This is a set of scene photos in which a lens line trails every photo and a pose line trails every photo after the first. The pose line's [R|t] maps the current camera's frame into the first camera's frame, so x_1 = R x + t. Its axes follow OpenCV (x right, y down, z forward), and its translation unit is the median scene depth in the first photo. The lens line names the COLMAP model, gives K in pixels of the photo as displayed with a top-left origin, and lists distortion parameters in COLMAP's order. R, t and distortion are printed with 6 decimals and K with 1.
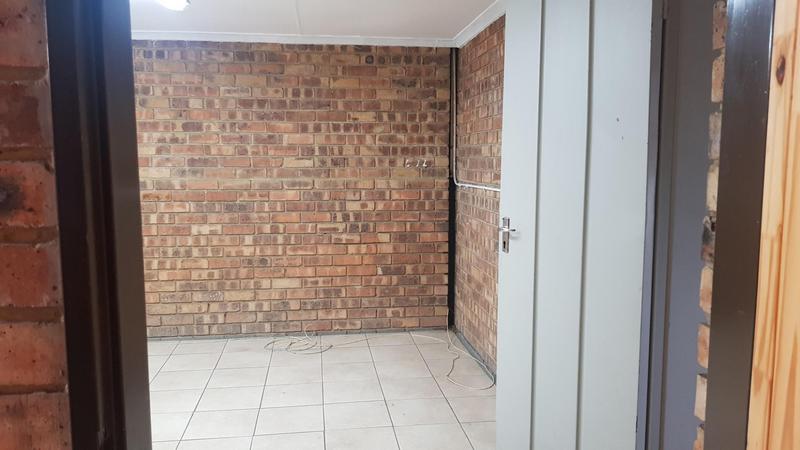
lens RADIAL K [[637.8, 0, 400.4], [0, 637.8, 228.9], [0, 0, 1]] dist [0.086666, -0.125885]
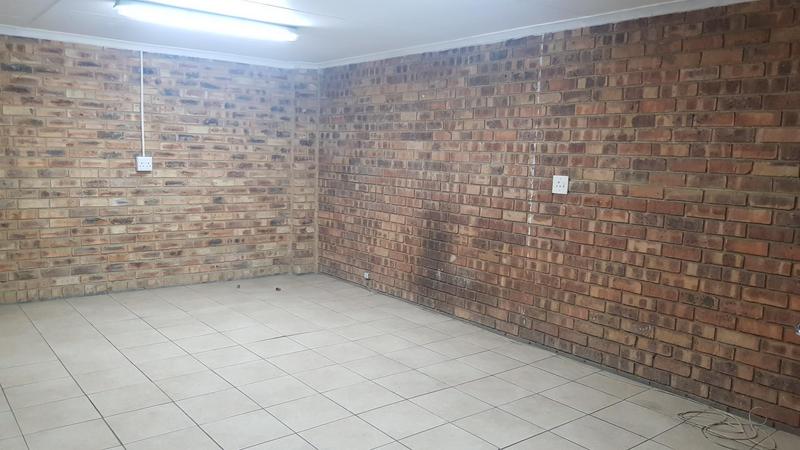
lens RADIAL K [[637.8, 0, 399.7], [0, 637.8, 223.8], [0, 0, 1]] dist [0.086666, -0.125885]
pose [[0.509104, 0.115782, -0.852882, 0.233444], [-0.127232, 0.990148, 0.058470, -0.036217], [0.851249, 0.078747, 0.518819, 0.308279]]
